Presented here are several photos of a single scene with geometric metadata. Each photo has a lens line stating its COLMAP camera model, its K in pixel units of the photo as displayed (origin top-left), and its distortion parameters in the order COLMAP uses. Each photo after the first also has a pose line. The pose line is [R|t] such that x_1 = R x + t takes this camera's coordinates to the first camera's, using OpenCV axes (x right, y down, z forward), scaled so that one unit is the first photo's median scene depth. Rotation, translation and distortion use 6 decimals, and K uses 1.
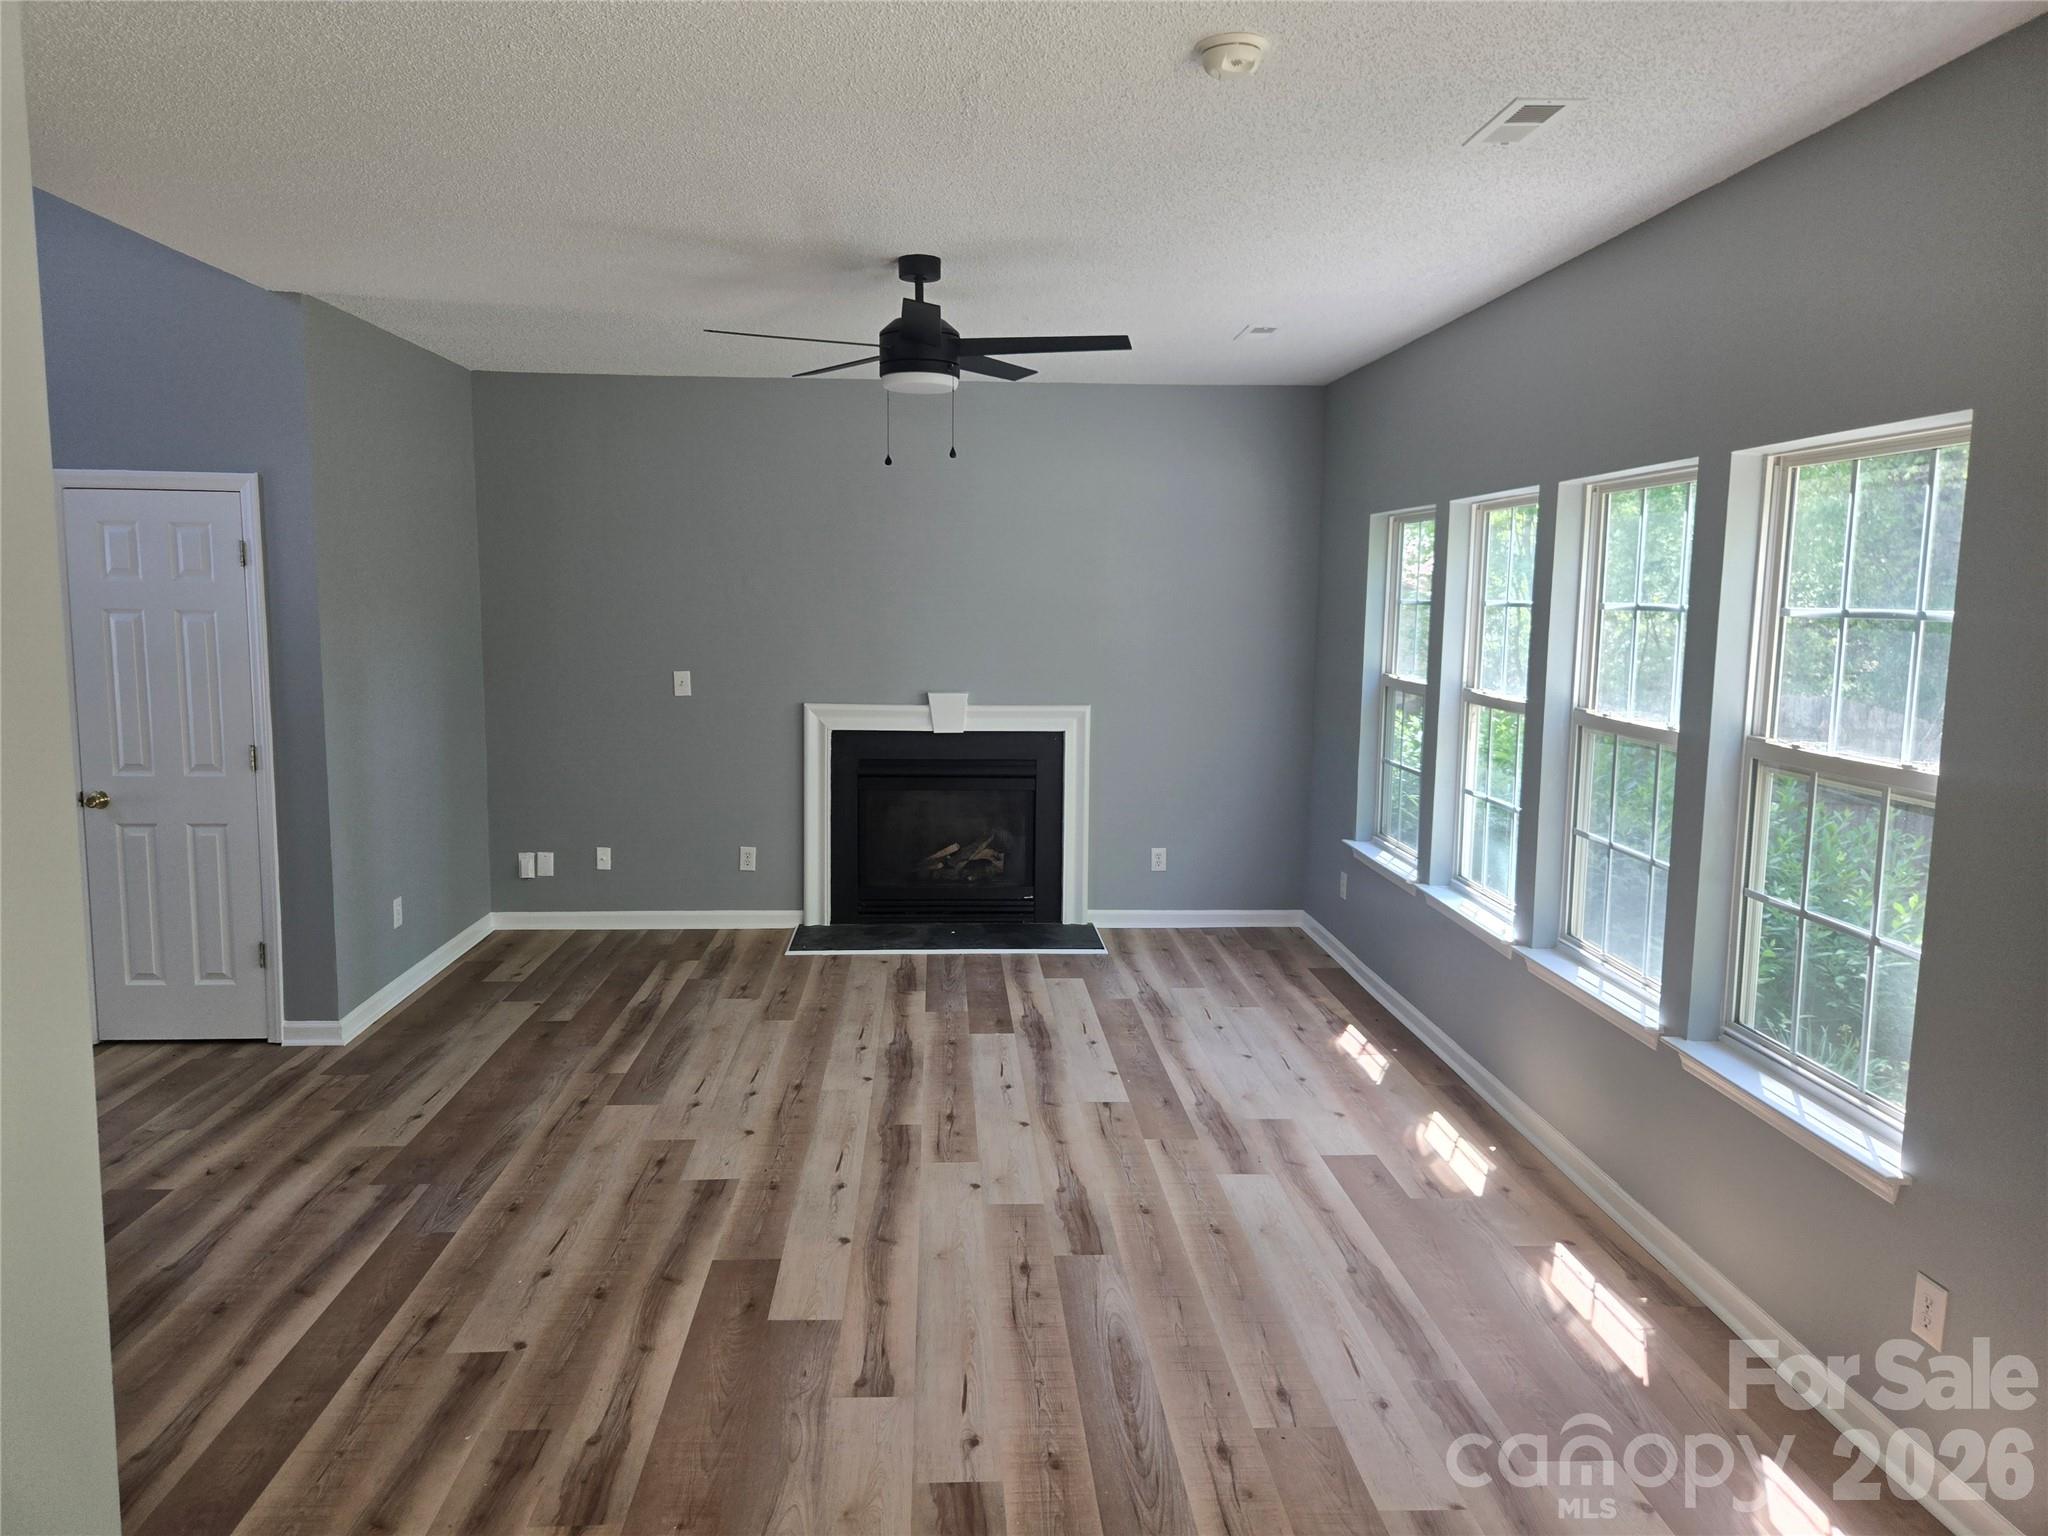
lens RADIAL K [[1377.7, 0, 1013.2], [0, 1377.7, 767.1], [0, 0, 1]] dist [0.040089, -0.002534]
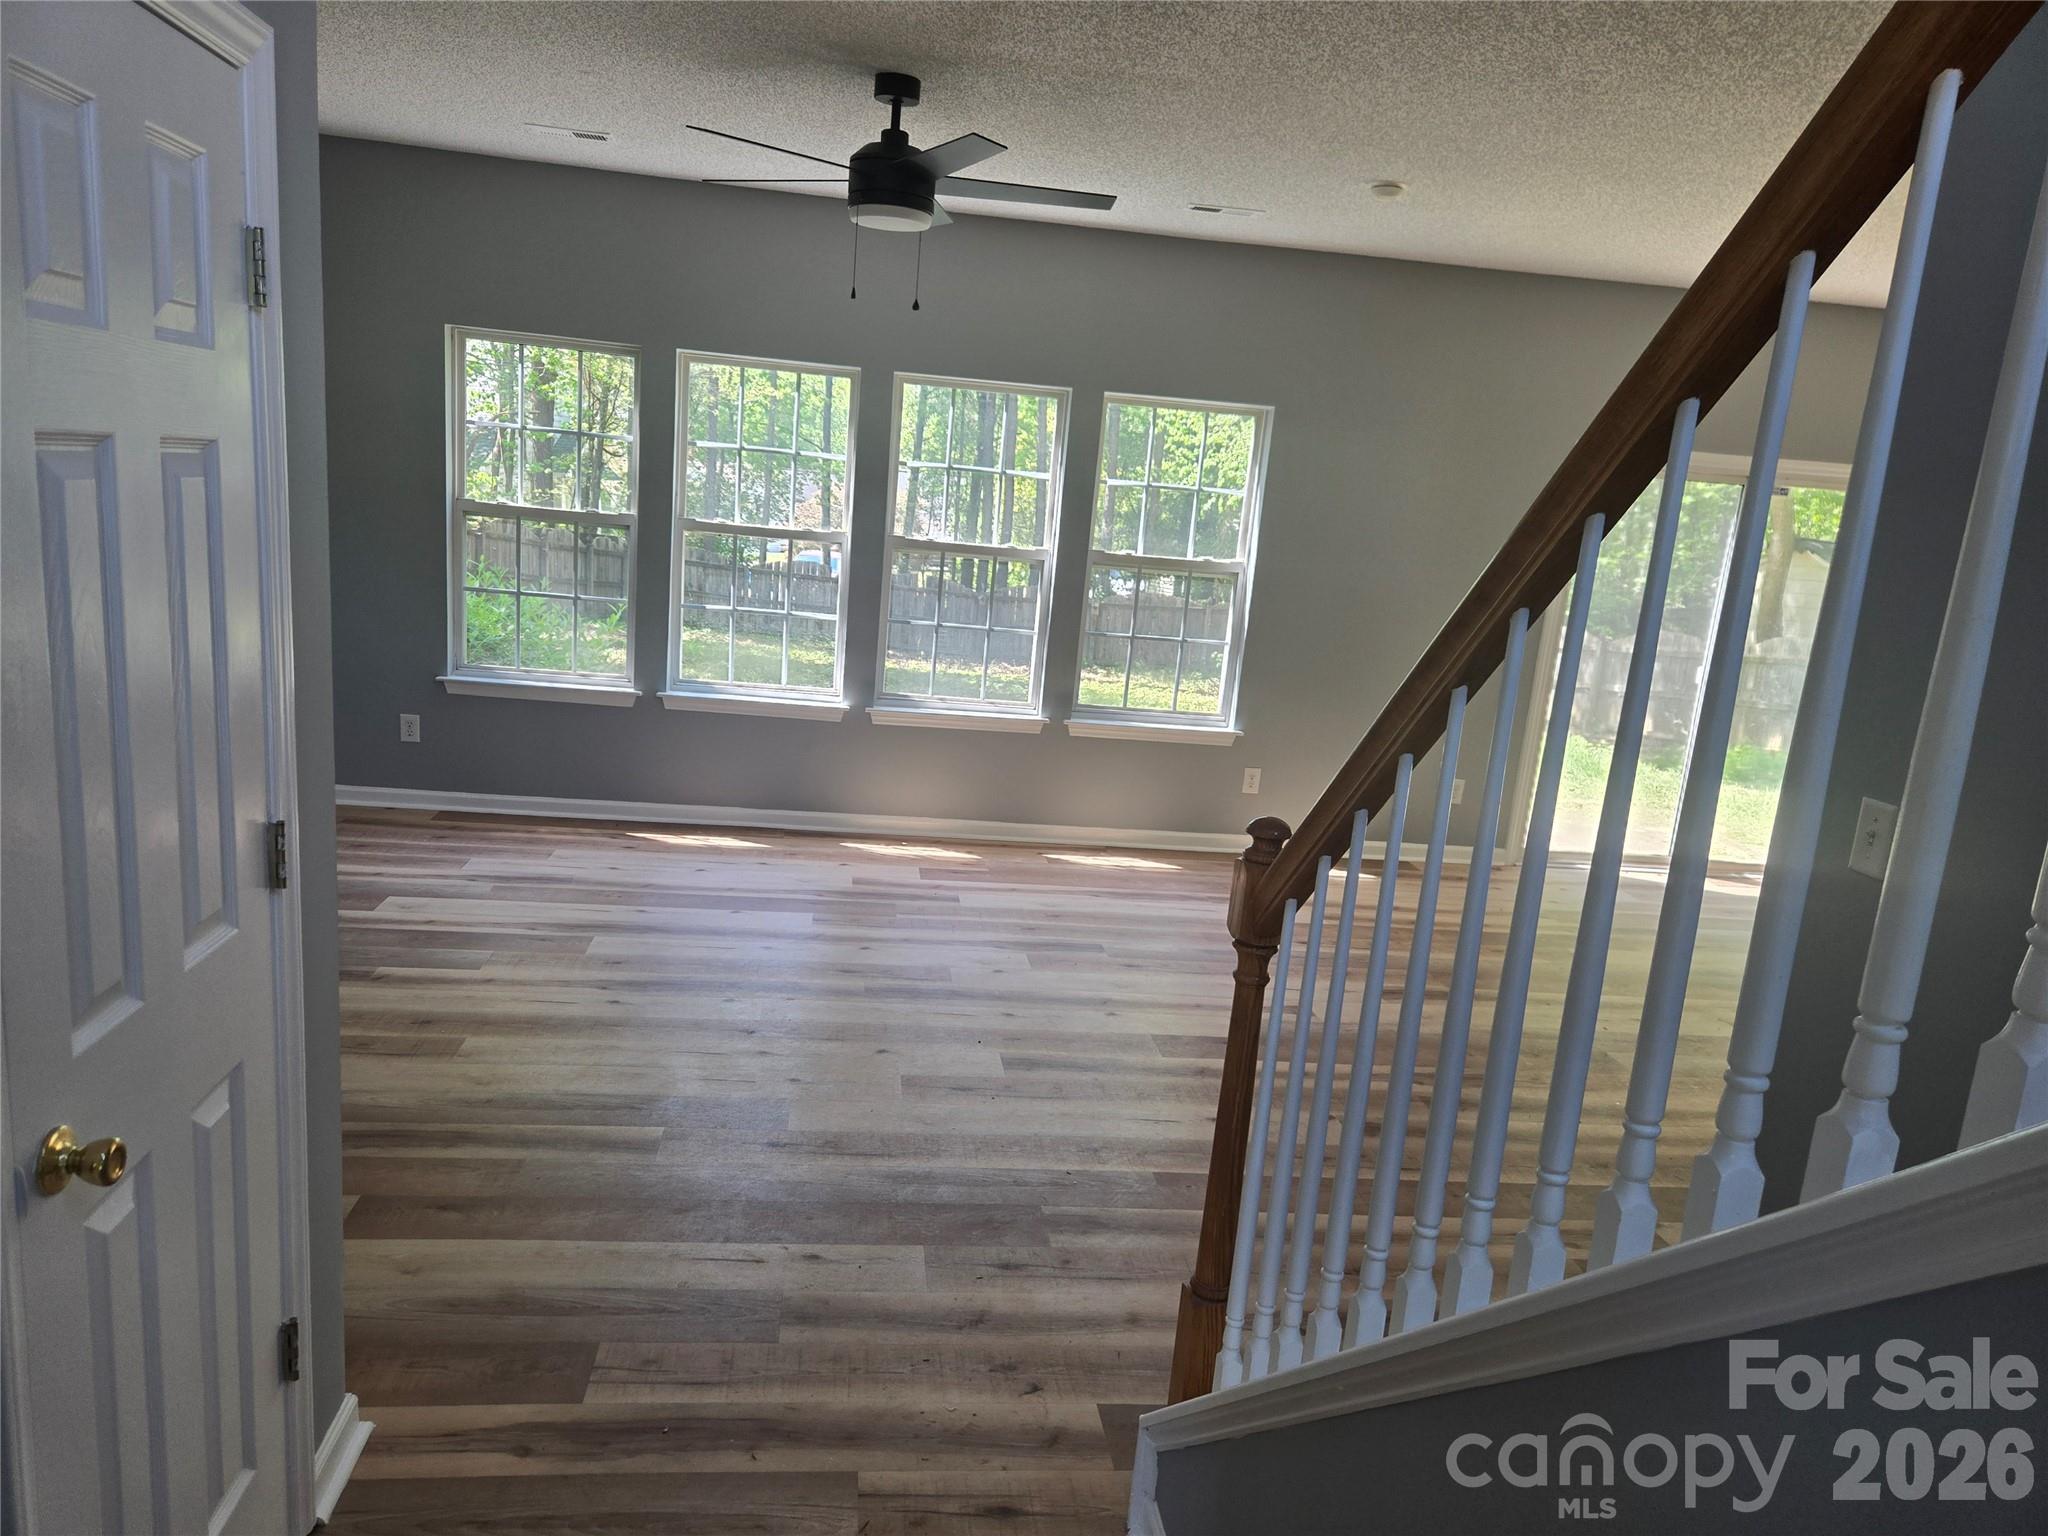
lens RADIAL K [[1377.7, 0, 1013.2], [0, 1377.7, 767.1], [0, 0, 1]] dist [0.040089, -0.002534]
pose [[-0.054819, -0.220059, 0.973945, -0.964899], [0.043897, 0.973937, 0.222528, -0.109326], [-0.997531, 0.054953, -0.043731, 0.872545]]
